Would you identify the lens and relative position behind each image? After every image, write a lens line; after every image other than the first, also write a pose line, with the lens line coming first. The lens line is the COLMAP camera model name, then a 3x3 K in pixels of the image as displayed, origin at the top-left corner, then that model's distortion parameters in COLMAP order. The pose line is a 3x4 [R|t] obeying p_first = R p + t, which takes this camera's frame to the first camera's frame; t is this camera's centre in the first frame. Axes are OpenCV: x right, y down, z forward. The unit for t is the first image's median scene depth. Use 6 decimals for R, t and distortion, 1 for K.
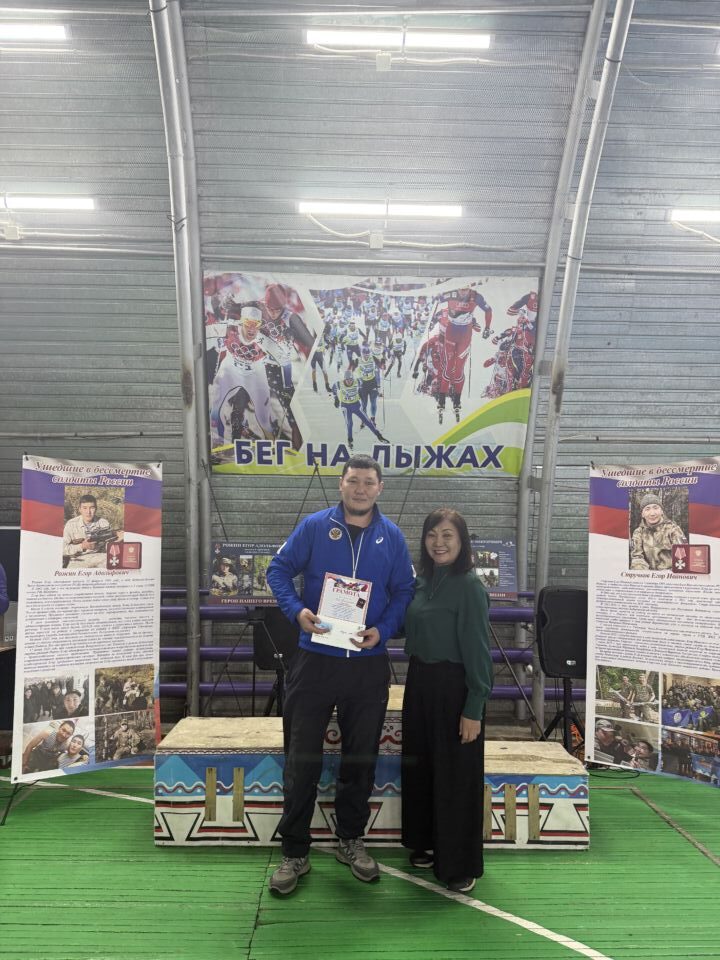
lens RADIAL K [[823.8, 0, 359.1], [0, 823.8, 477.1], [0, 0, 1]] dist [0.060678, -0.124487]
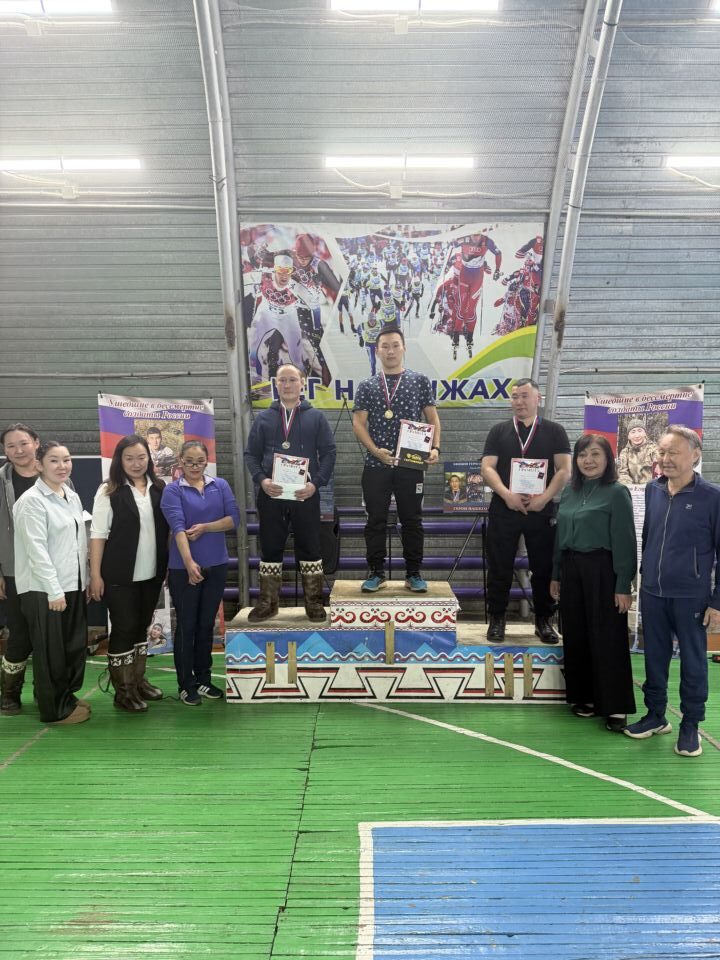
lens RADIAL K [[823.8, 0, 355.2], [0, 823.8, 512.1], [0, 0, 1]] dist [0.060678, -0.124487]
pose [[0.999559, -0.012430, -0.026964, -0.009143], [0.015600, 0.992564, 0.120722, 0.003401], [0.025263, -0.121090, 0.992320, -0.150899]]
